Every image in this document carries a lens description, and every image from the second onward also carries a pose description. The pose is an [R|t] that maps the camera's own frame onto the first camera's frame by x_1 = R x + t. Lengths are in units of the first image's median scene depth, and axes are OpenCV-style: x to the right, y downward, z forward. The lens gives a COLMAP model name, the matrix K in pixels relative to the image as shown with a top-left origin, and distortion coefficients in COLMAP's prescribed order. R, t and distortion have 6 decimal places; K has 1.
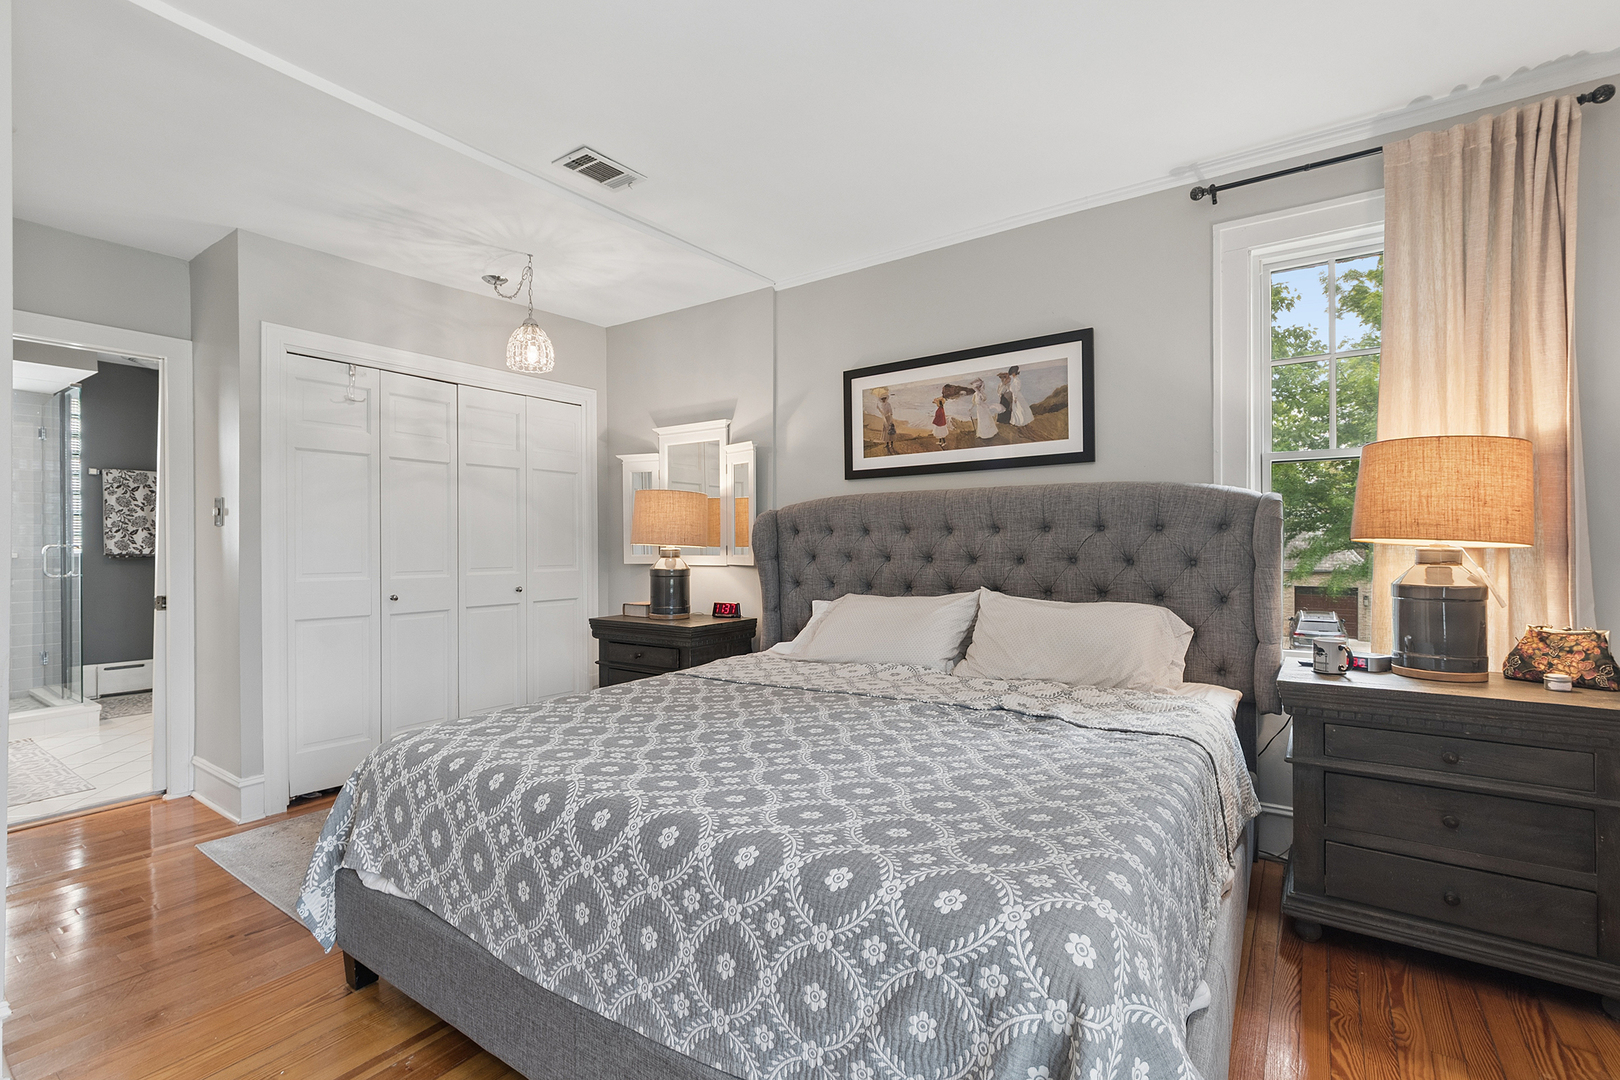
lens RADIAL K [[719.6, 0, 807.0], [0, 719.6, 545.3], [0, 0, 1]] dist [-0.001762, -0.000290]
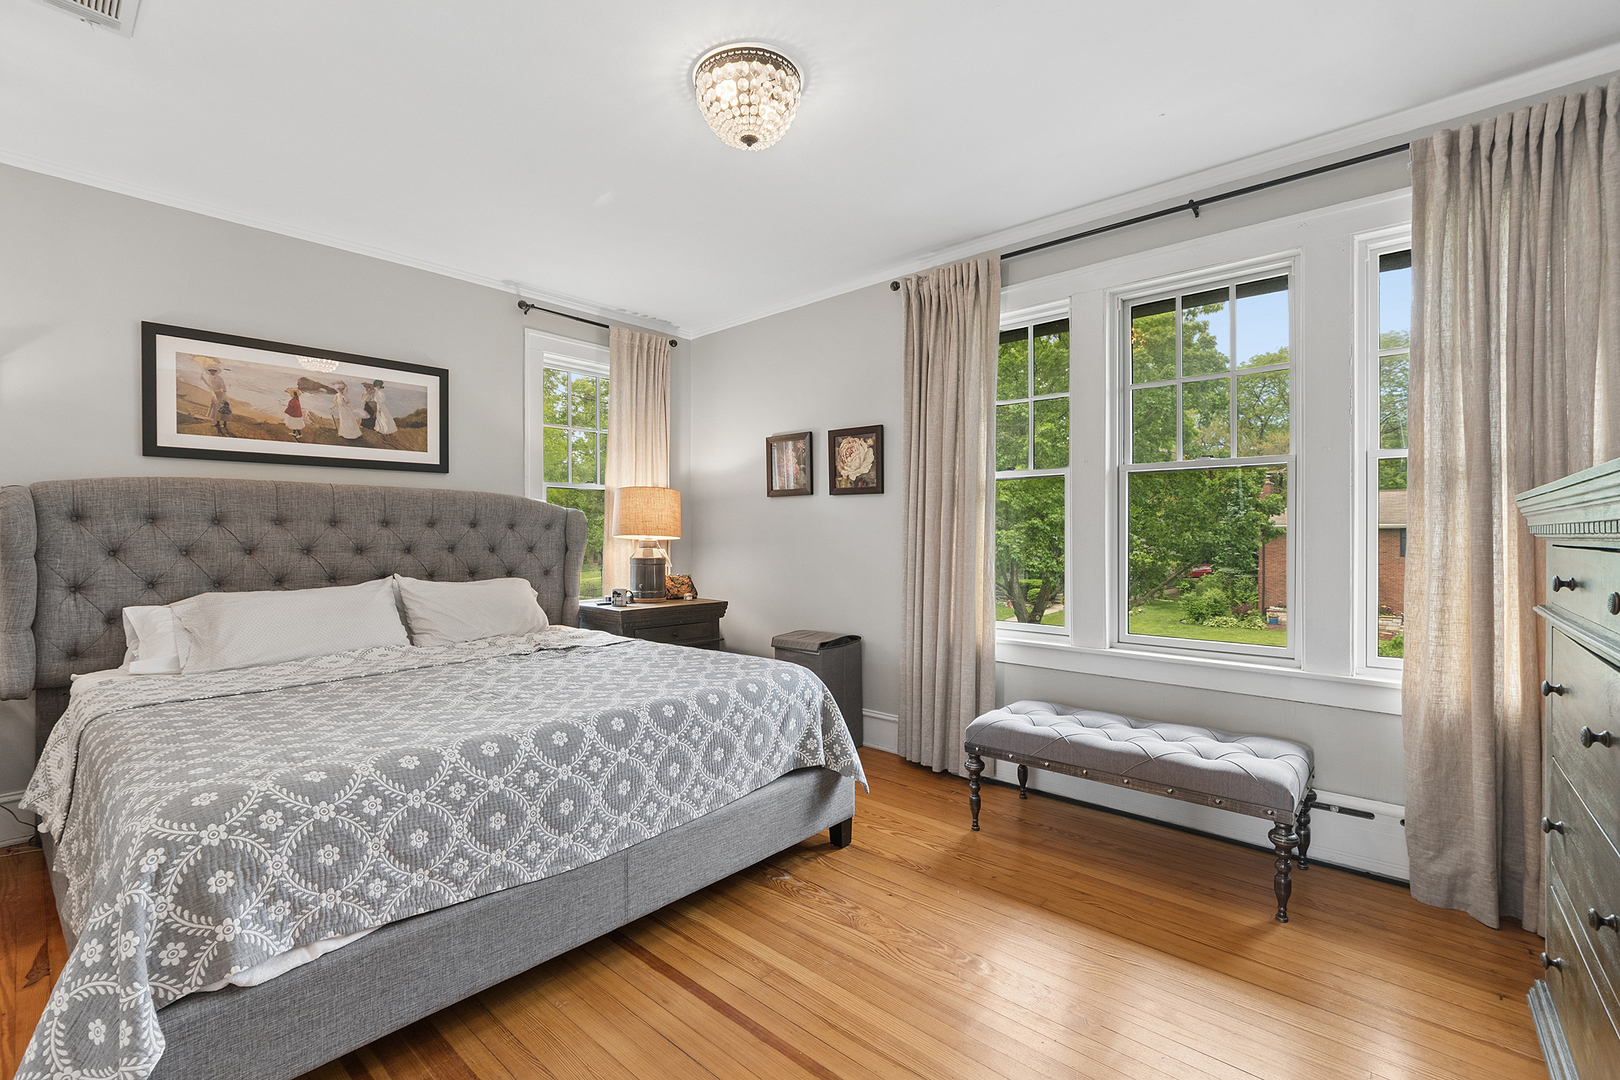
lens RADIAL K [[719.6, 0, 807.0], [0, 719.6, 545.3], [0, 0, 1]] dist [-0.001762, -0.000290]
pose [[0.123648, -0.006836, 0.992303, -0.758161], [-0.001615, 0.999974, 0.007090, 0.002342], [-0.992325, -0.002479, 0.123633, 0.190769]]
